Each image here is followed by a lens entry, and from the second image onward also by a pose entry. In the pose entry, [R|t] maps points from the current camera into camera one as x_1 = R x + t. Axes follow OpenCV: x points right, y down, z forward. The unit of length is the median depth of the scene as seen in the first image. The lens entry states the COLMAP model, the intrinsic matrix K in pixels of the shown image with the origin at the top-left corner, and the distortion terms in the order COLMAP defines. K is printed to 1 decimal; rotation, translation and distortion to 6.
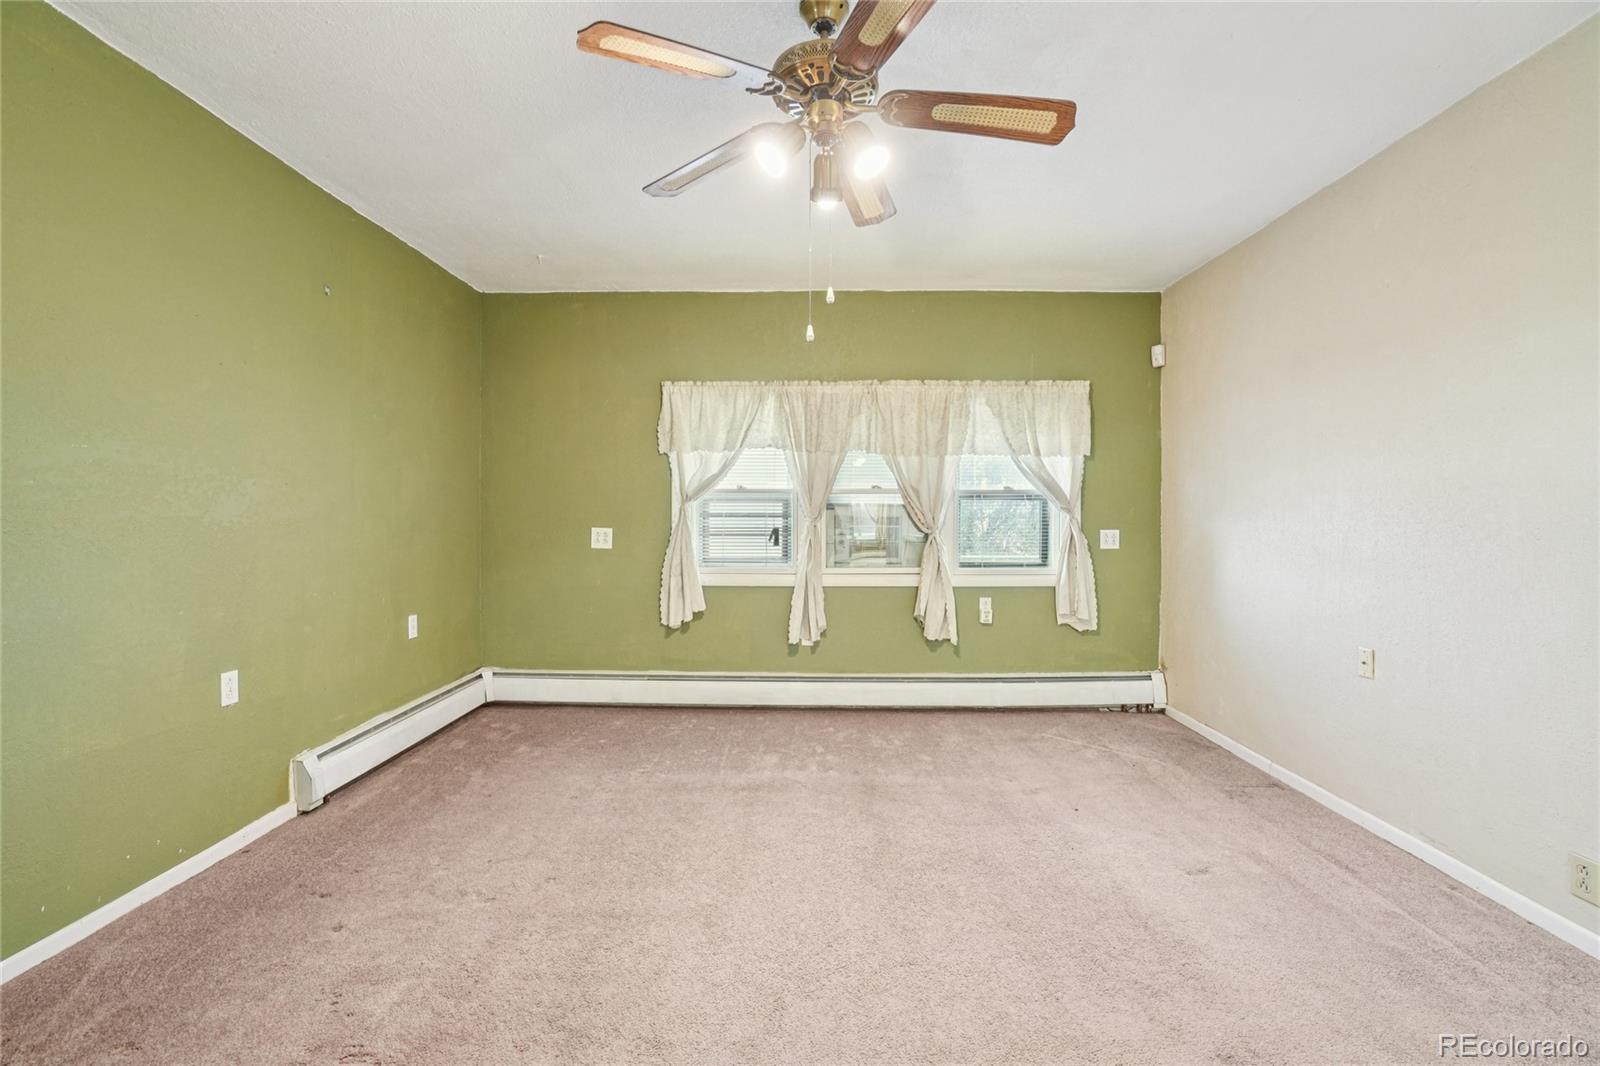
lens RADIAL K [[709.7, 0, 800.0], [0, 709.7, 533.0], [0, 0, 1]] dist [-0.043459, 0.000379]
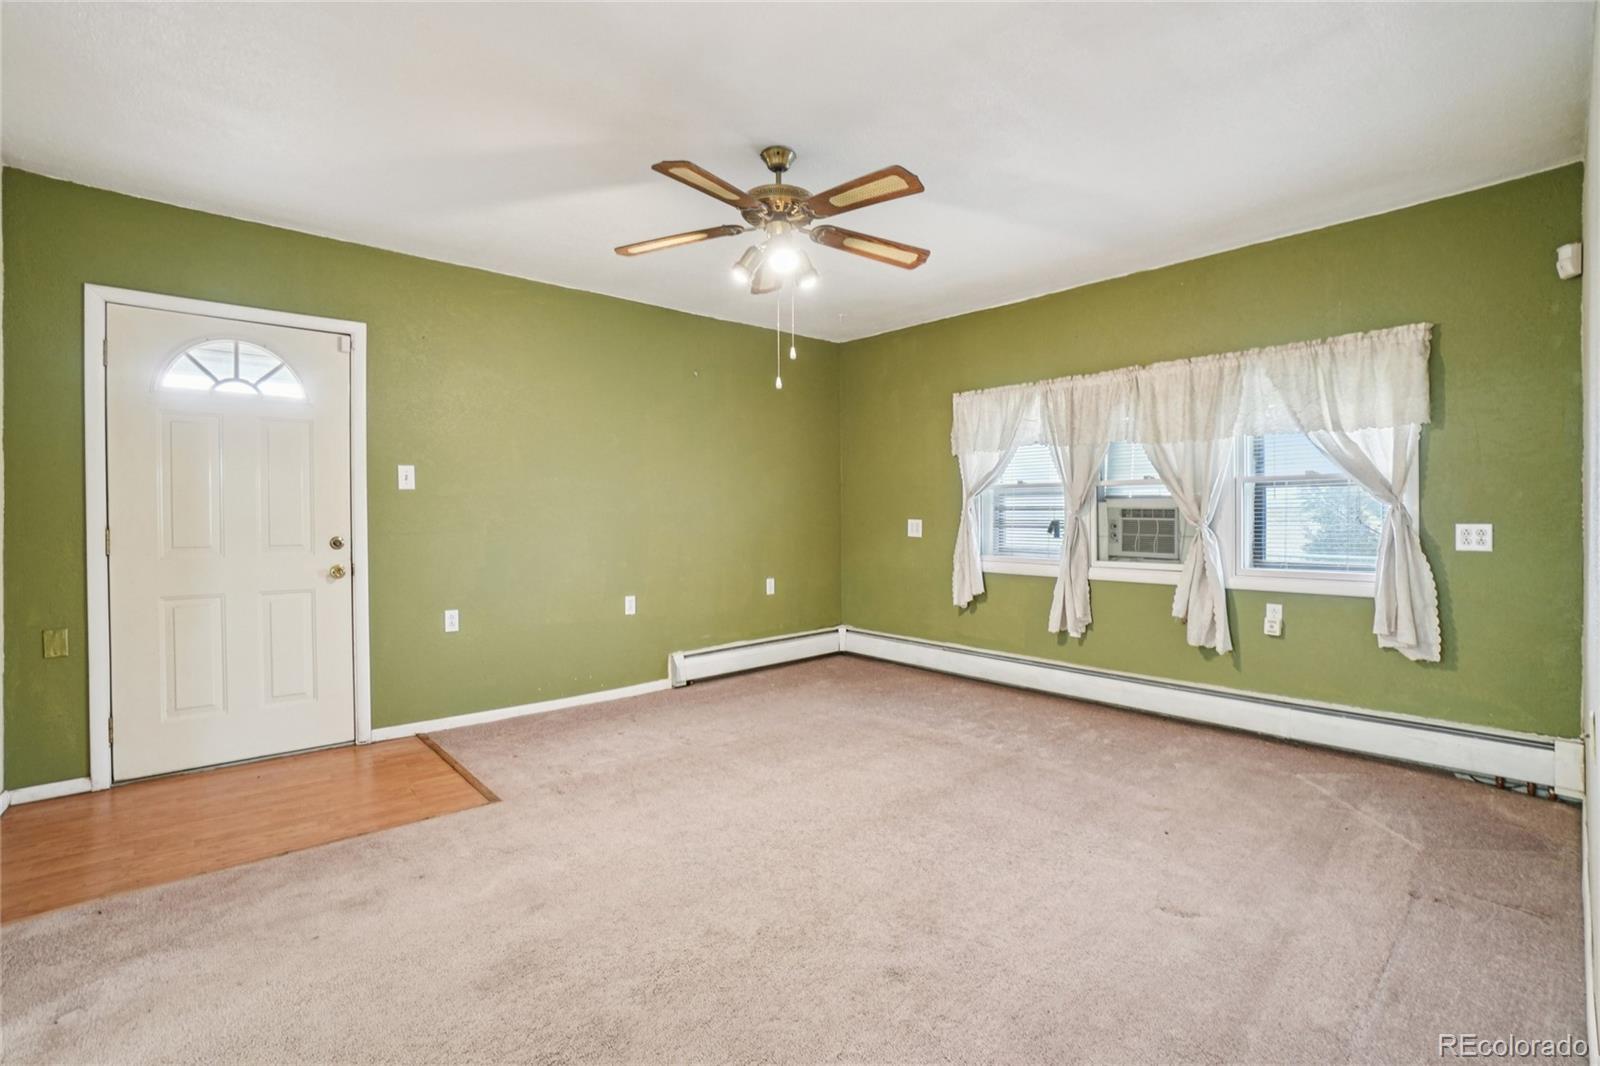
lens RADIAL K [[718.6, 0, 796.9], [0, 718.6, 513.7], [0, 0, 1]] dist [-0.075385, 0.036591]
pose [[0.673092, -0.003110, -0.739553, 0.502492], [-0.010648, 0.999847, -0.013896, 0.001551], [0.739482, 0.017229, 0.672955, 0.023565]]
